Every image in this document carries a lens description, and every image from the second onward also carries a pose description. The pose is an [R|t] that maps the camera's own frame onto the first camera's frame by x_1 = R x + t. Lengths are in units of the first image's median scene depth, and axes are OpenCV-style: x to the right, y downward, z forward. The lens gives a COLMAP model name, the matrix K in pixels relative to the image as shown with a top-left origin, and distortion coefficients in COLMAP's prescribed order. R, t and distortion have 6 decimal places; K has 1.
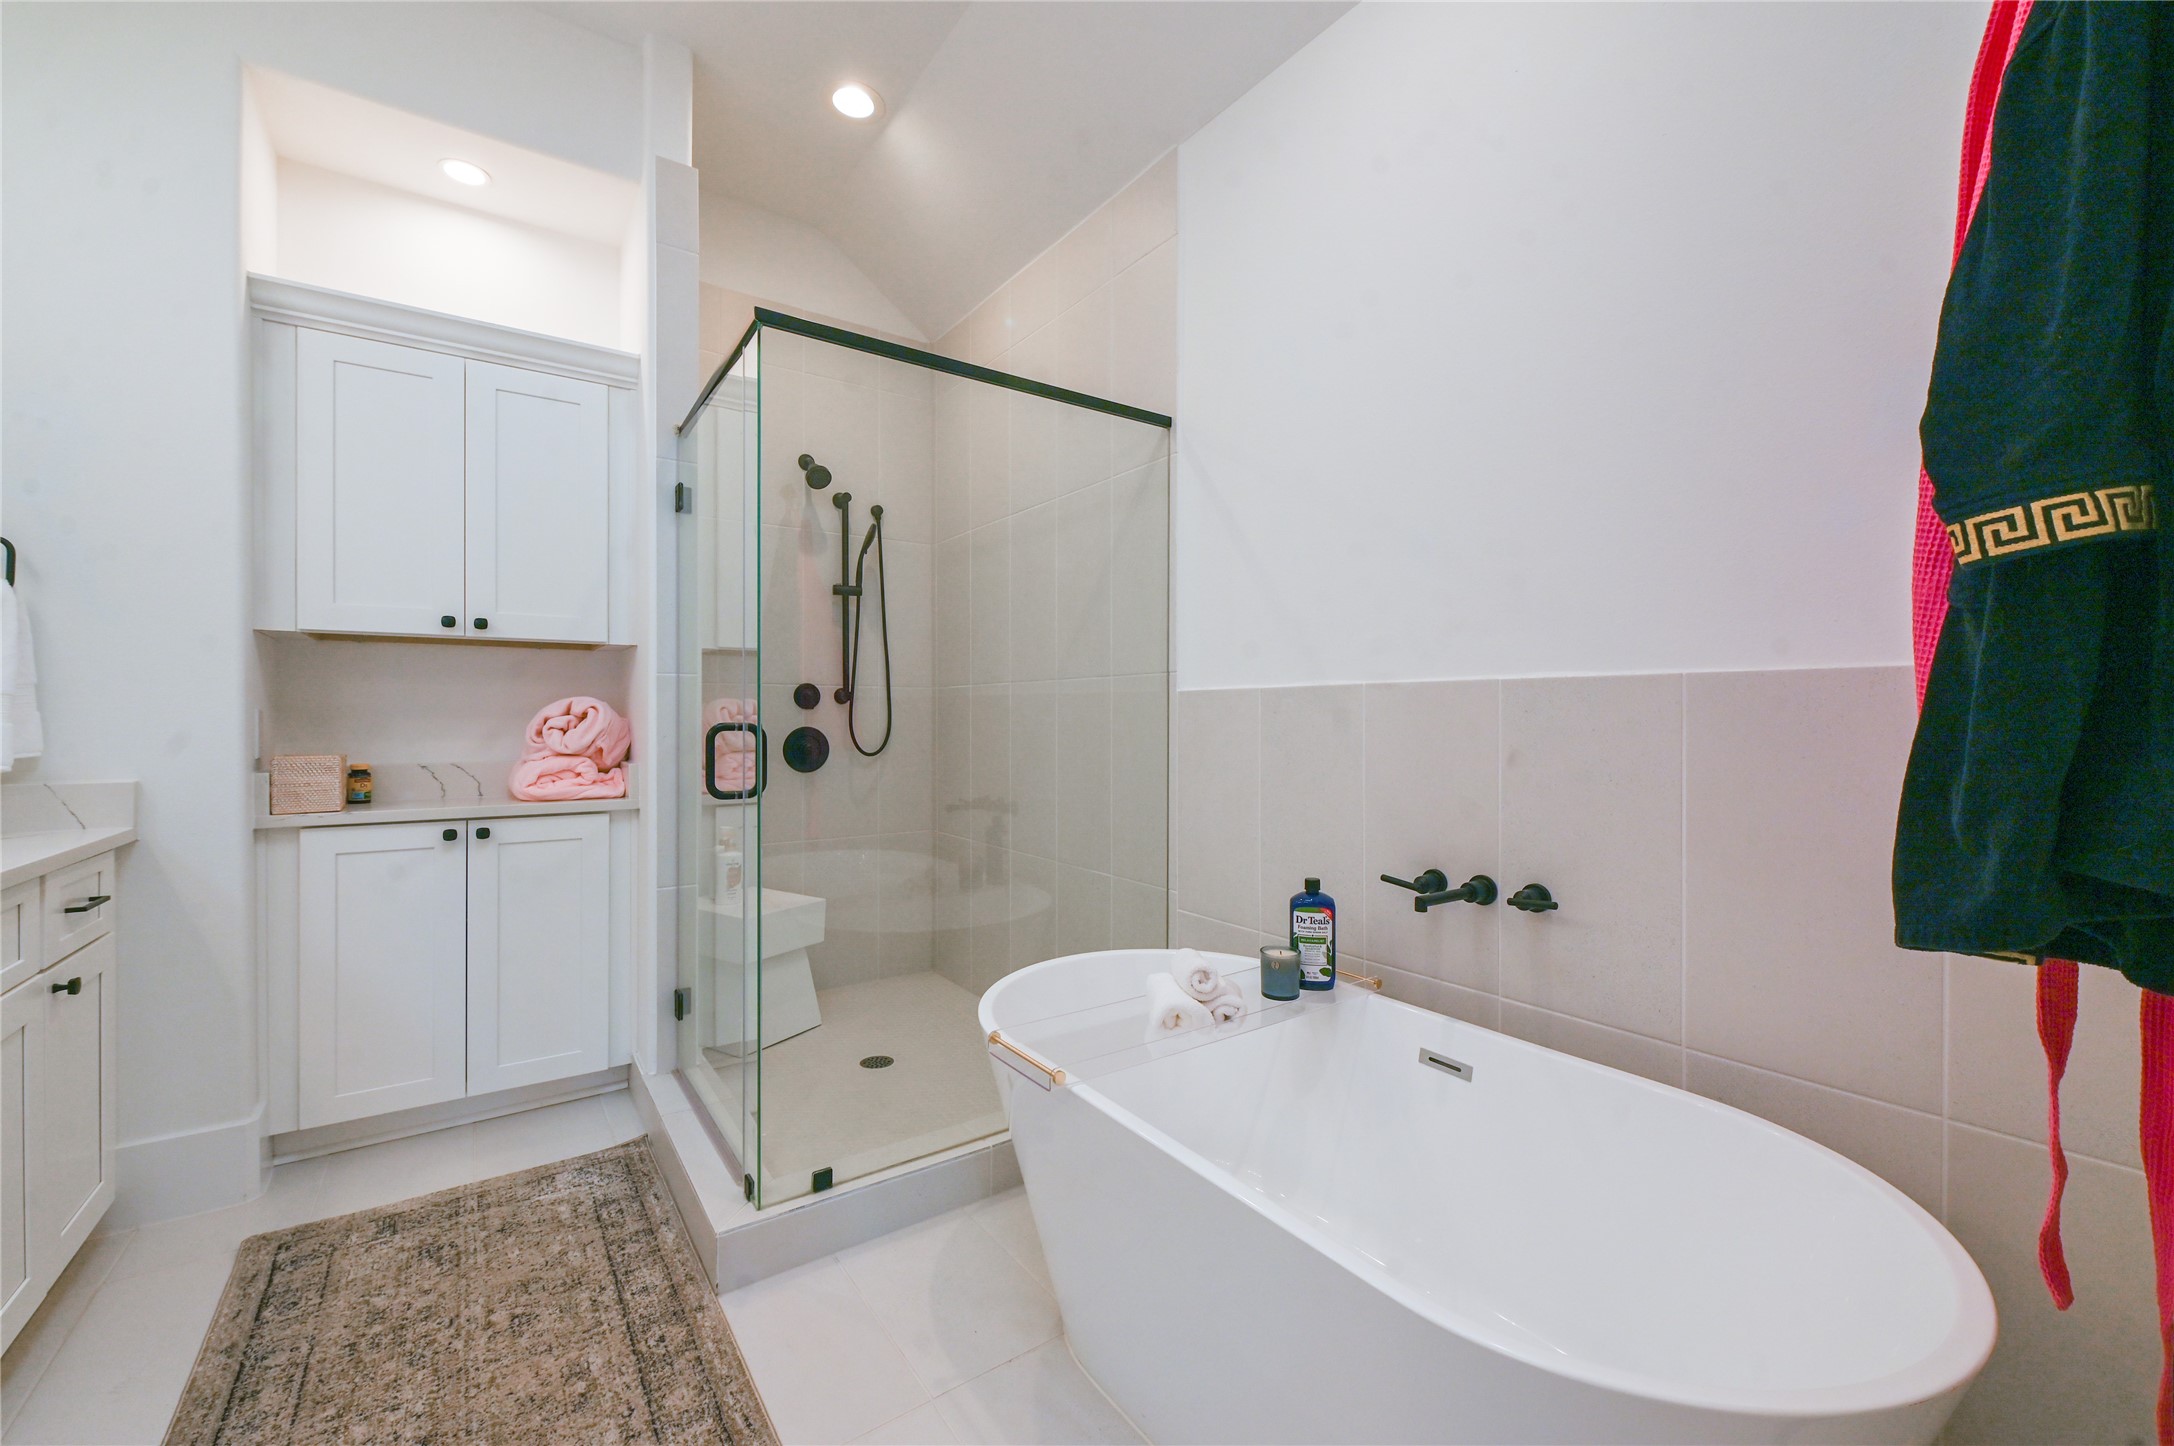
lens RADIAL K [[857.2, 0, 1091.5], [0, 857.2, 718.5], [0, 0, 1]] dist [-0.004295, -0.000530]
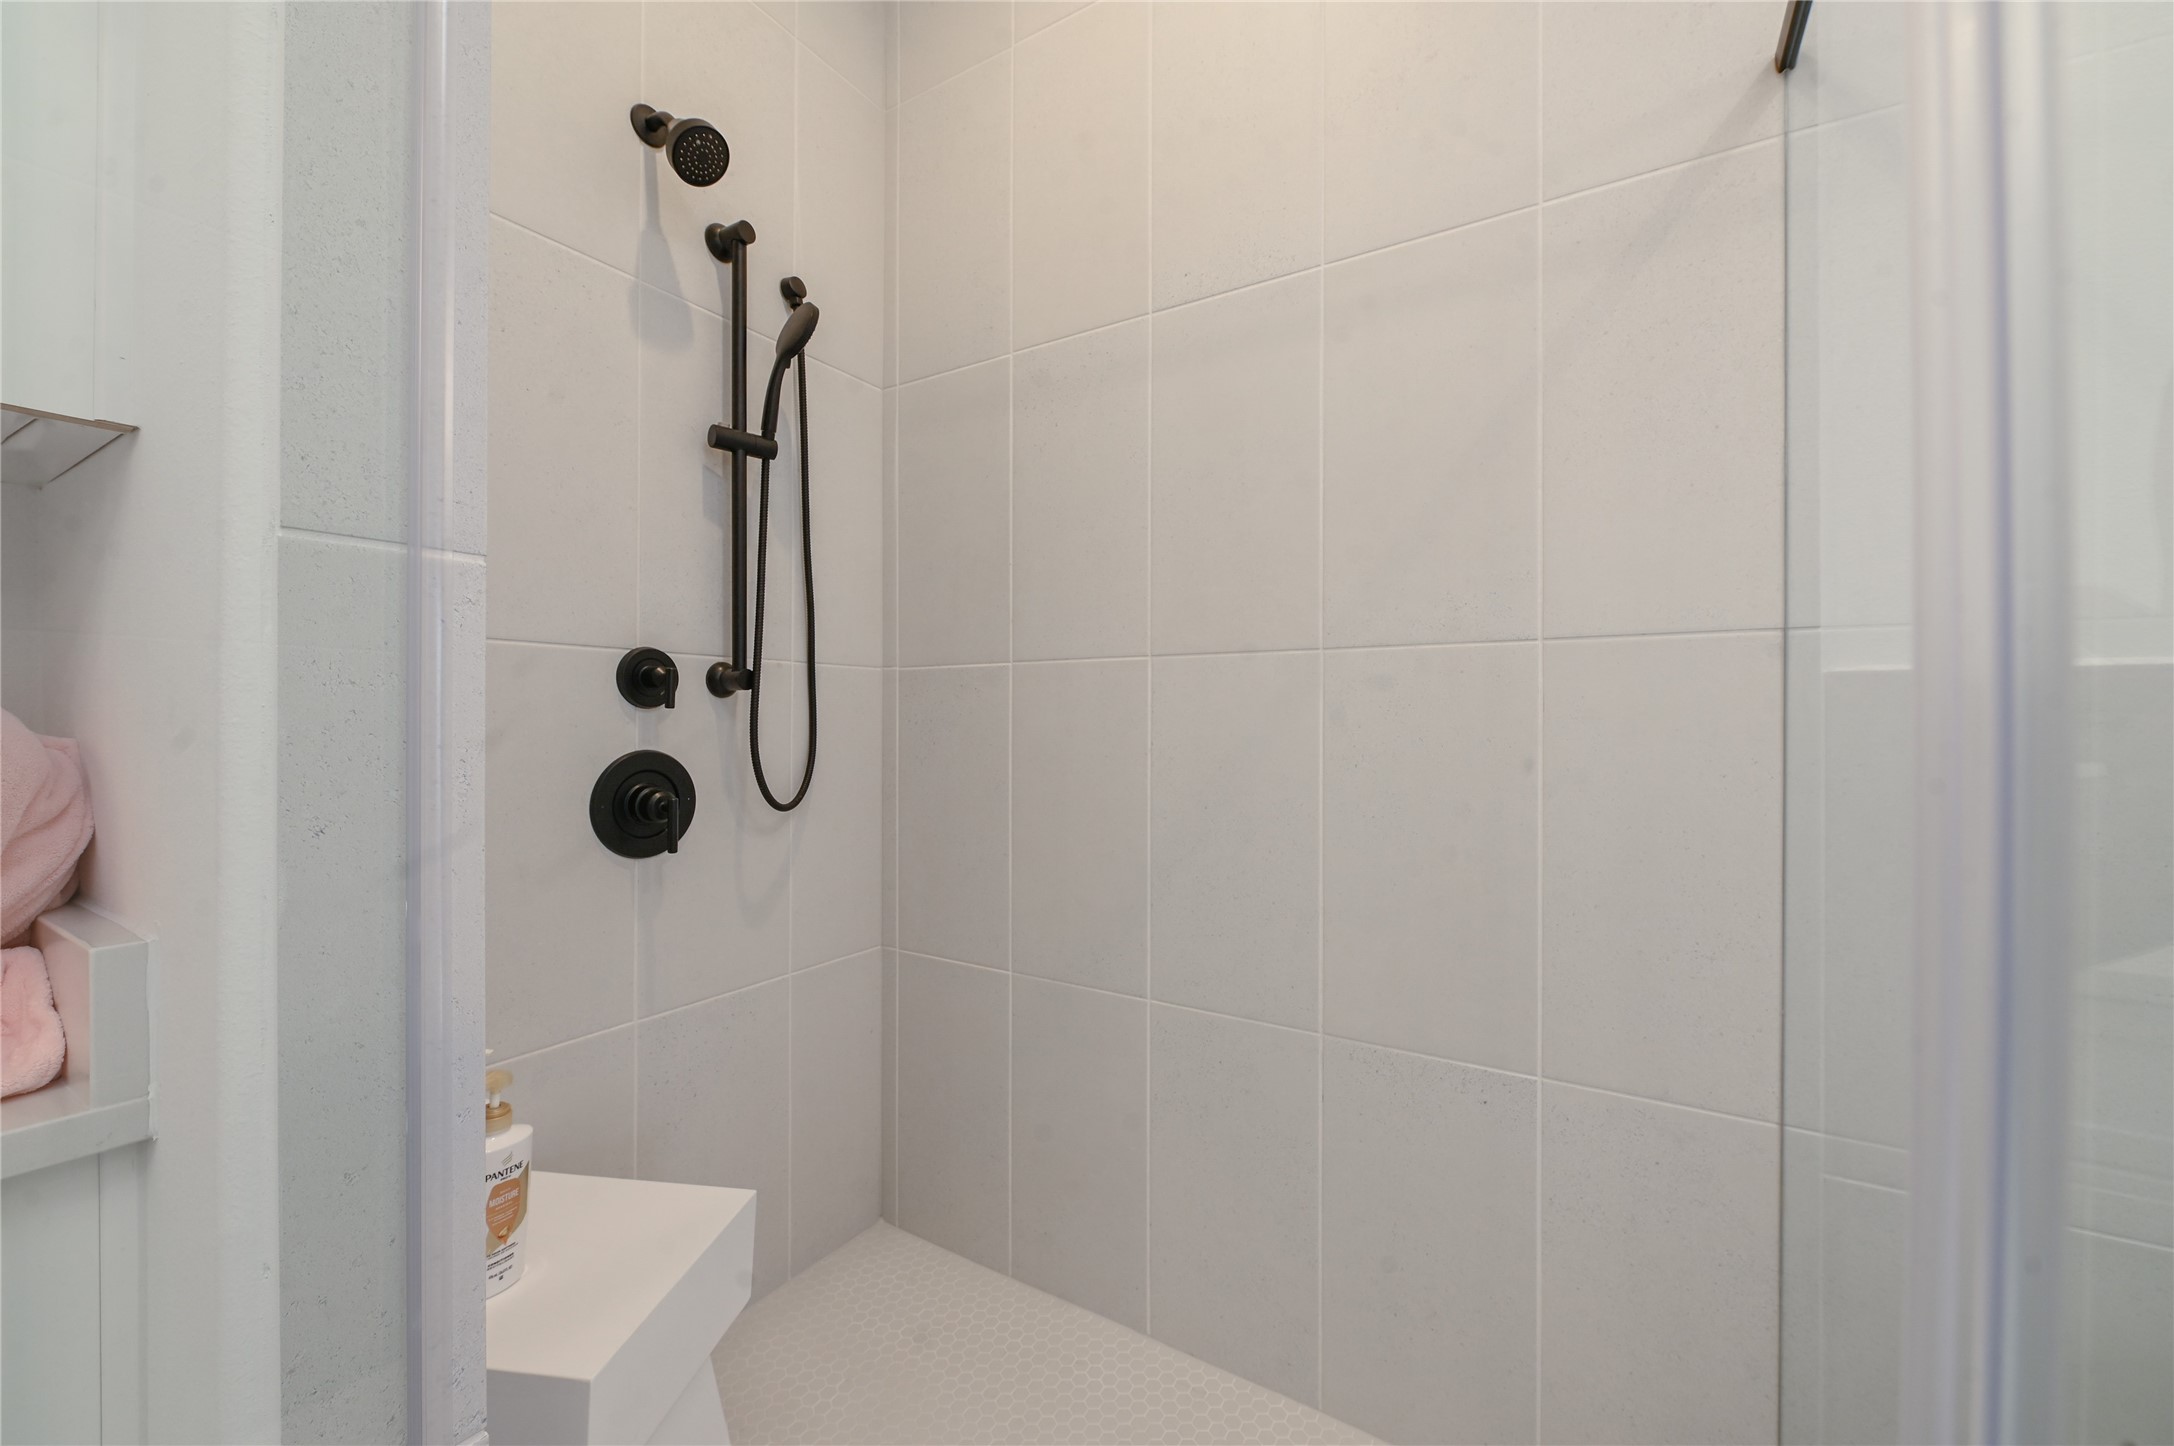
lens RADIAL K [[861.8, 0, 1097.6], [0, 861.8, 714.3], [0, 0, 1]] dist [-0.002765, -0.000410]
pose [[0.925146, 0.002013, 0.379605, -0.385359], [-0.000859, 0.999994, -0.003209, -0.009259], [-0.379609, 0.002643, 0.925143, 0.697952]]
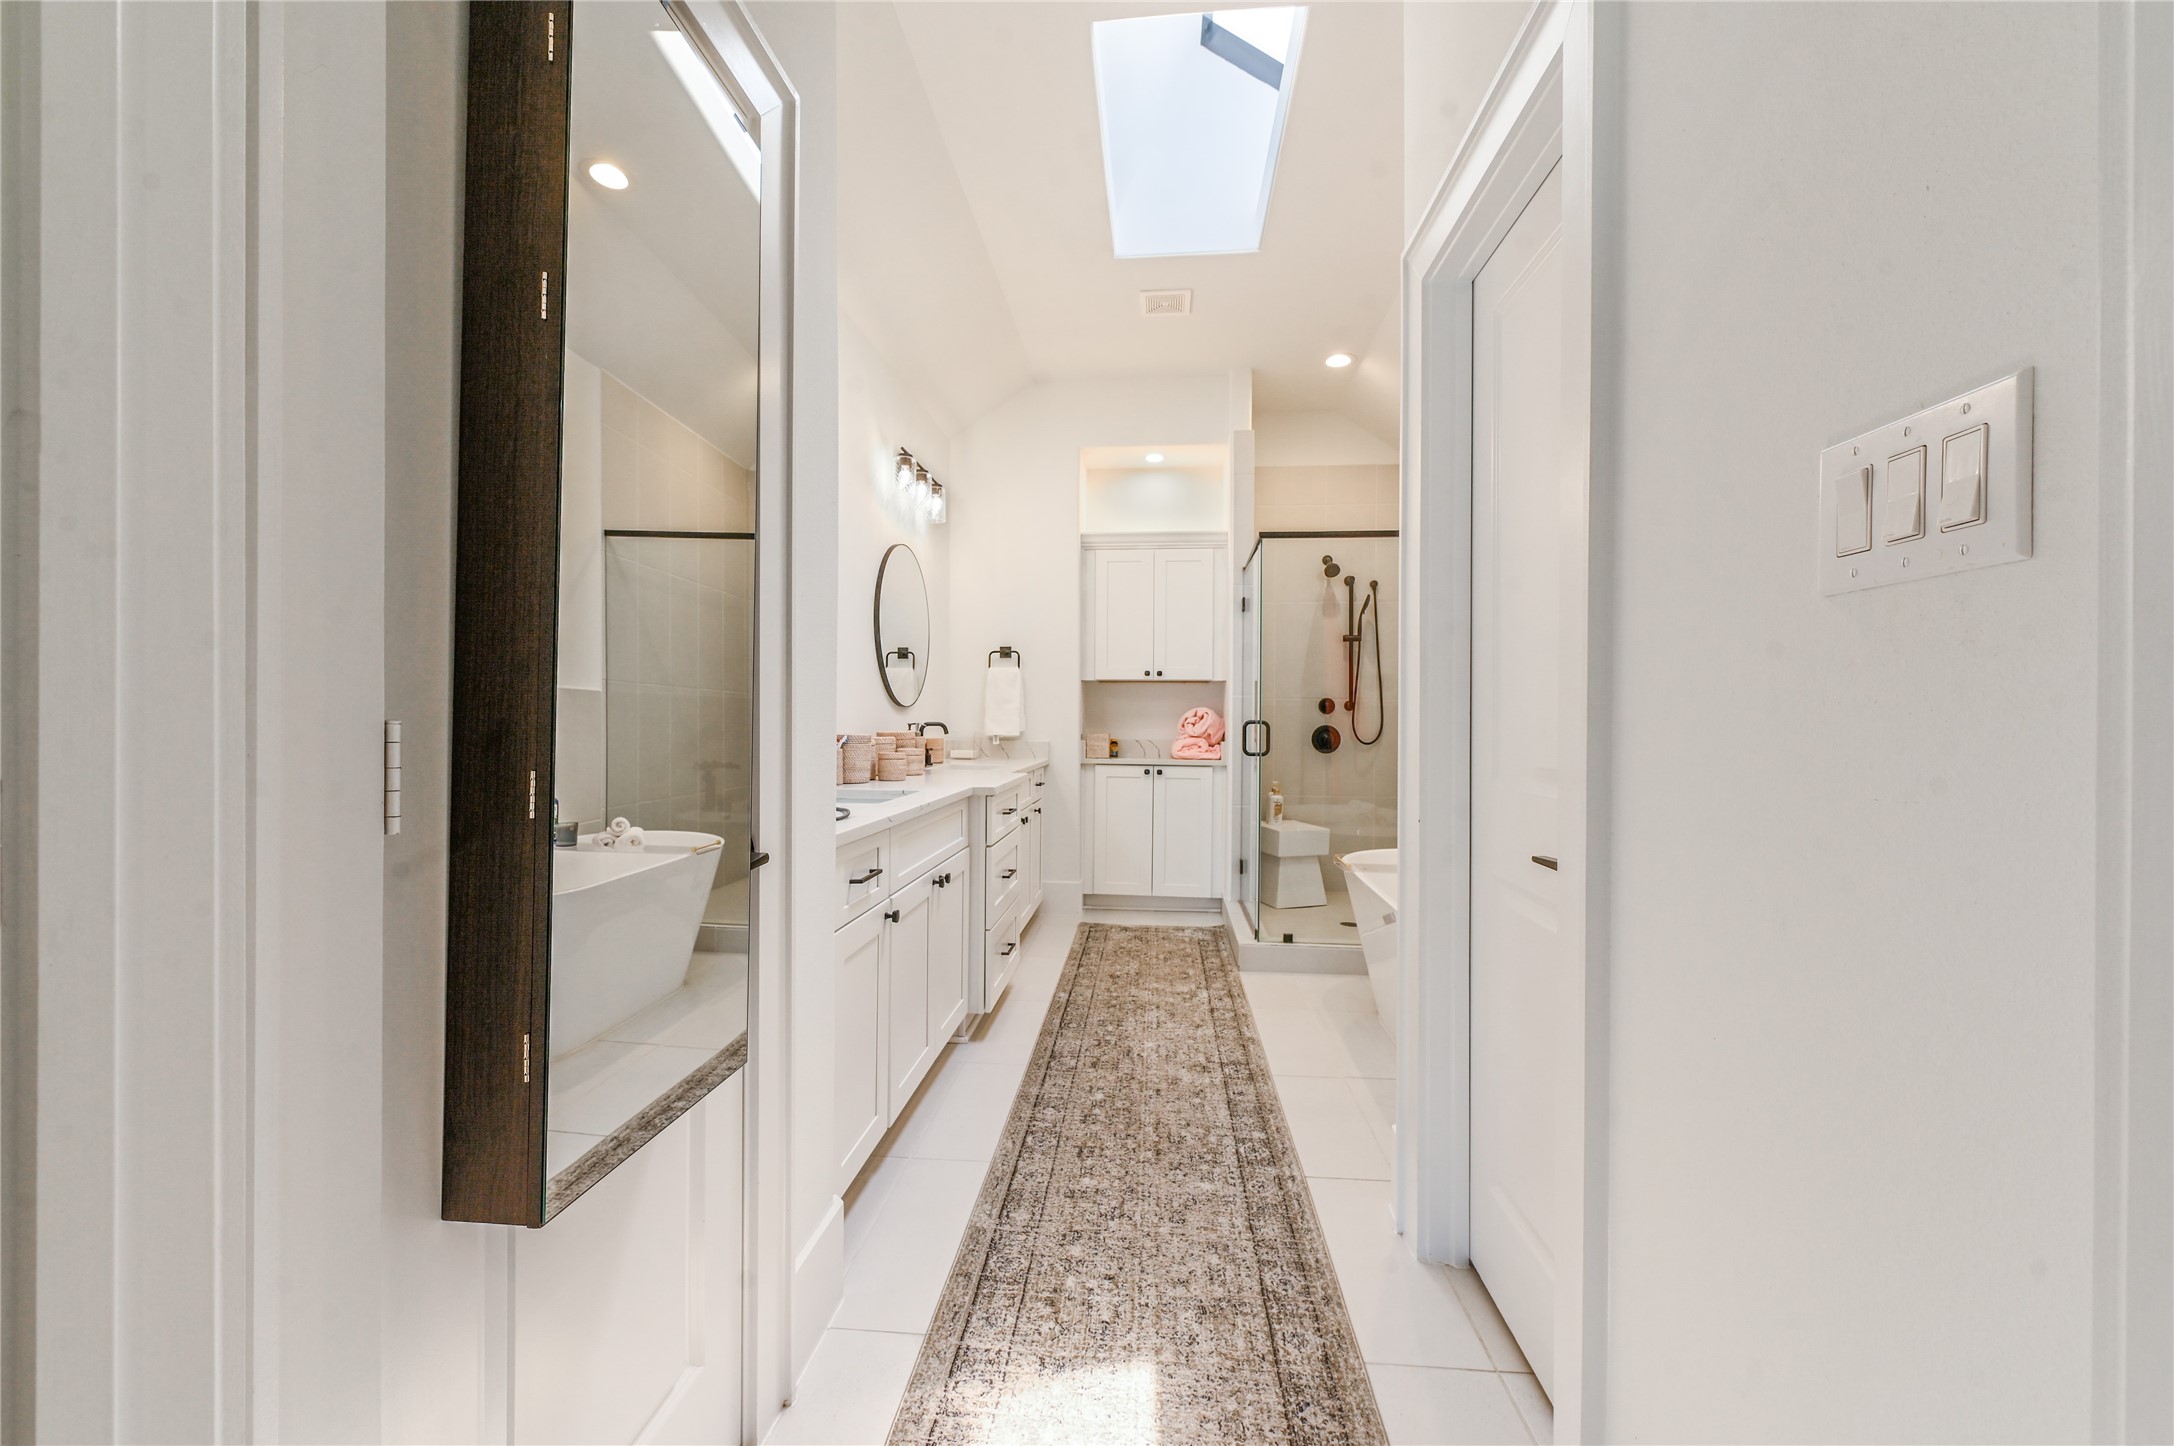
lens RADIAL K [[857.2, 0, 1091.5], [0, 857.2, 718.5], [0, 0, 1]] dist [-0.004295, -0.000530]
pose [[0.758313, 0.004360, -0.651876, 0.509479], [-0.008907, 0.999954, -0.003673, 0.009610], [0.651829, 0.008591, 0.758317, -0.675357]]
